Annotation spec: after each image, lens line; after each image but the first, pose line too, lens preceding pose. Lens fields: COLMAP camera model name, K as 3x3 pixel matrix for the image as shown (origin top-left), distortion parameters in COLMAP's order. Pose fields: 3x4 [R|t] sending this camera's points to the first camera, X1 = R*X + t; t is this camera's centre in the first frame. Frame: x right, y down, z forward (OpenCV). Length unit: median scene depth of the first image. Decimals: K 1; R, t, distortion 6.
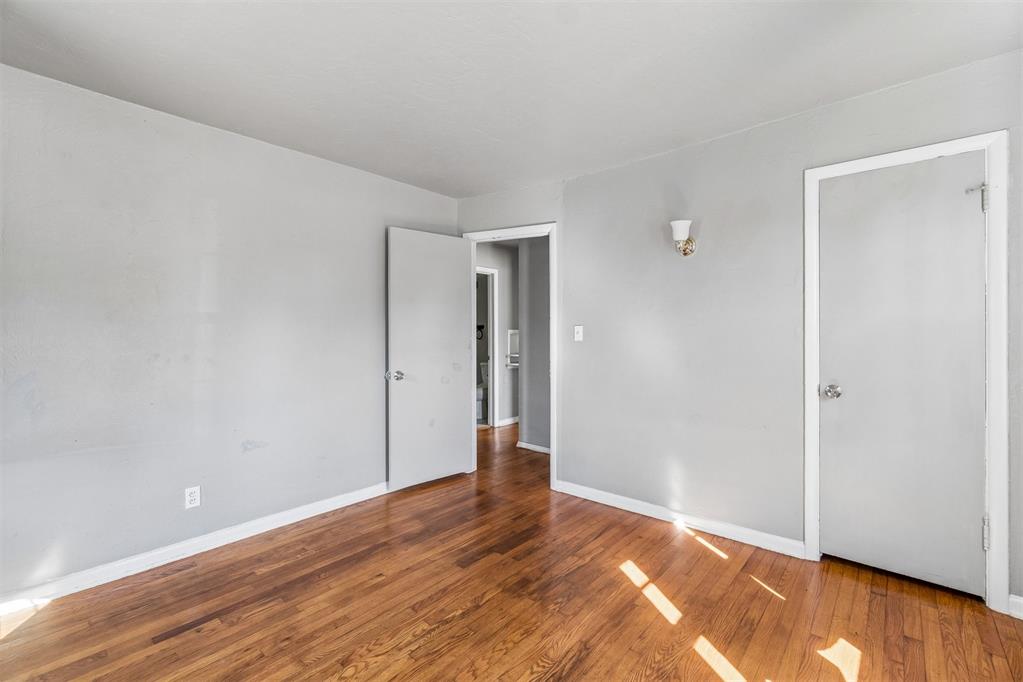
lens RADIAL K [[443.4, 0, 513.5], [0, 443.4, 335.8], [0, 0, 1]] dist [-0.000838, 0.000395]
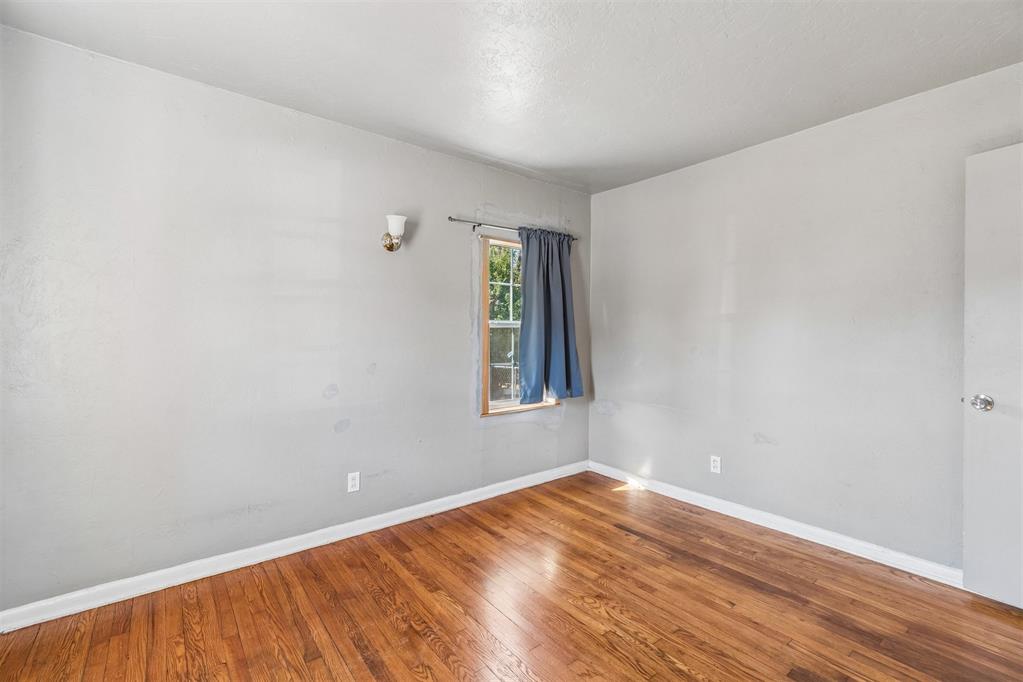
lens RADIAL K [[445.1, 0, 508.9], [0, 445.1, 341.4], [0, 0, 1]] dist [0.000729, 0.000370]
pose [[-0.179556, 0.021988, -0.983502, 0.642178], [-0.007636, 0.999689, 0.023744, -0.002737], [0.983718, 0.011774, -0.179332, 0.712185]]
